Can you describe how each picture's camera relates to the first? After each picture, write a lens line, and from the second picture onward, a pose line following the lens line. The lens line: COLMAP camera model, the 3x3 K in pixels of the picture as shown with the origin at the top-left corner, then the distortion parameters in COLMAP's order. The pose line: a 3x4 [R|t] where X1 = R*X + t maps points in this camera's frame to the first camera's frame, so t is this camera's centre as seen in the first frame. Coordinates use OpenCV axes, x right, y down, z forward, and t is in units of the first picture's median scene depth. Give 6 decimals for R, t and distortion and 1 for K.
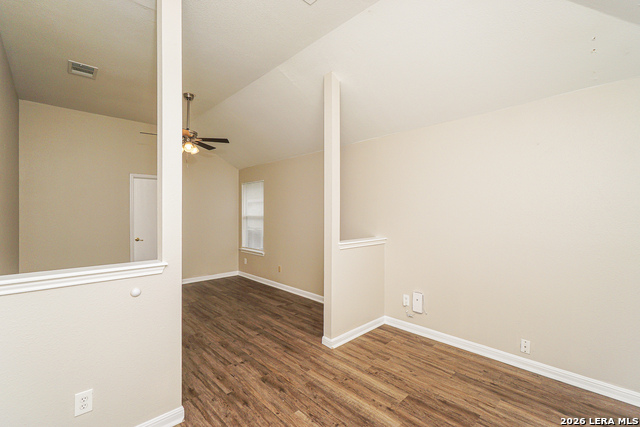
lens RADIAL K [[298.1, 0, 321.2], [0, 298.1, 212.9], [0, 0, 1]] dist [-0.022673, 0.001437]
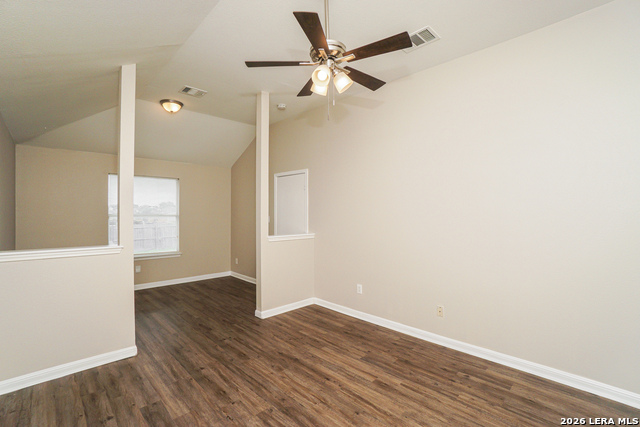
lens RADIAL K [[298.1, 0, 318.7], [0, 298.1, 213.7], [0, 0, 1]] dist [-0.022673, 0.001437]
pose [[-0.999851, -0.002323, -0.017089, -0.521136], [-0.002333, 0.999997, 0.000592, -0.001633], [0.017088, 0.000632, -0.999854, 1.833716]]
